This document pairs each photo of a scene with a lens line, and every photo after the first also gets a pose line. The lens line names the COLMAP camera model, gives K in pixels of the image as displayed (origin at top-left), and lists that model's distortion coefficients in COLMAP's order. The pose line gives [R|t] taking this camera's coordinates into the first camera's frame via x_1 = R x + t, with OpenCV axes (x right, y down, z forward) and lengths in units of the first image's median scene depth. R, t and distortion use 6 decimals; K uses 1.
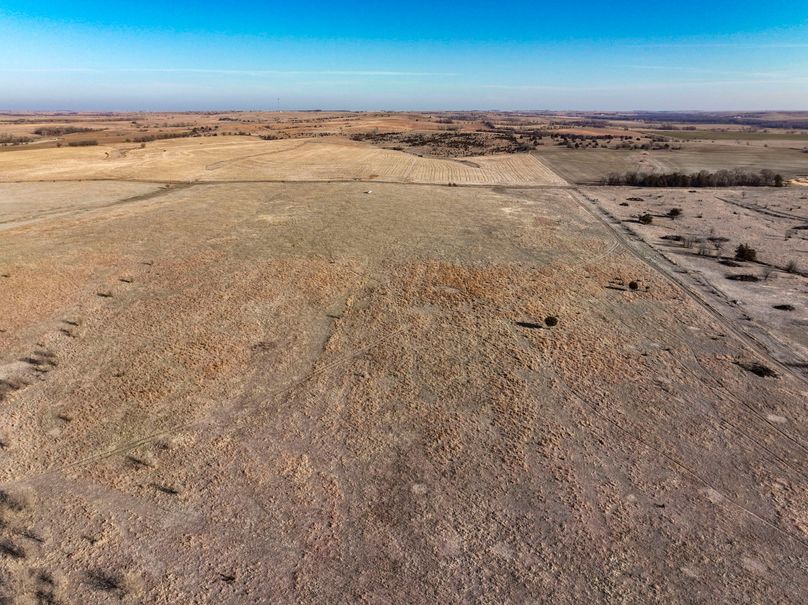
lens RADIAL K [[569.6, 0, 404.0], [0, 569.6, 302.5], [0, 0, 1]] dist [-0.000254, 0.016034]
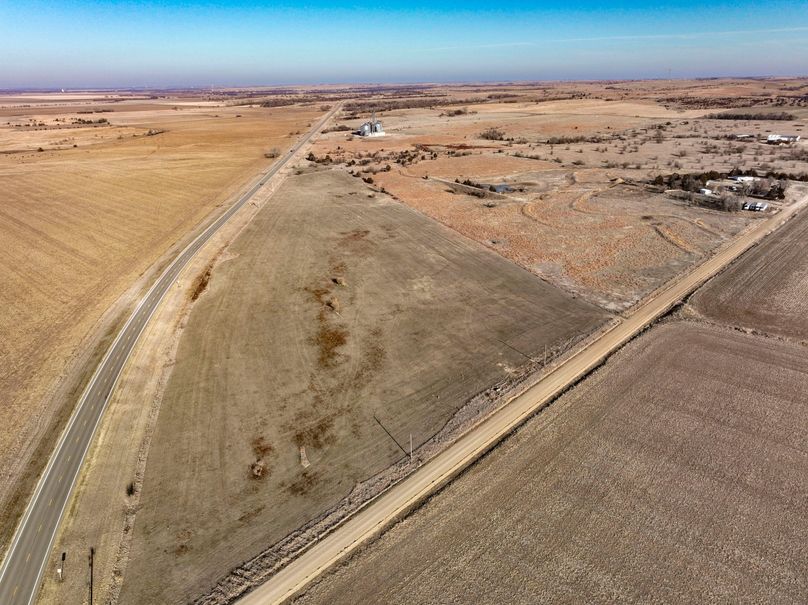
lens RADIAL K [[569.6, 0, 404.0], [0, 569.6, 302.5], [0, 0, 1]] dist [-0.000254, 0.016034]
pose [[0.780599, 0.216616, -0.586296, 0.498086], [-0.186571, 0.976013, 0.112200, 0.268529], [0.596537, 0.021803, 0.802289, -0.858070]]
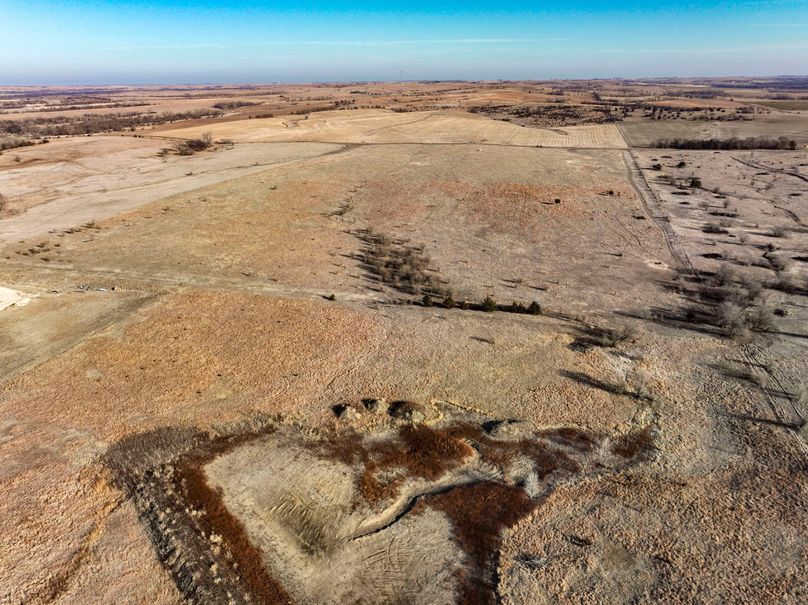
lens RADIAL K [[569.6, 0, 404.0], [0, 569.6, 302.5], [0, 0, 1]] dist [-0.000254, 0.016034]
pose [[0.981620, 0.058589, -0.181633, 0.018752], [-0.049580, 0.997323, 0.053756, 0.065874], [0.184296, -0.043762, 0.981896, -0.257196]]
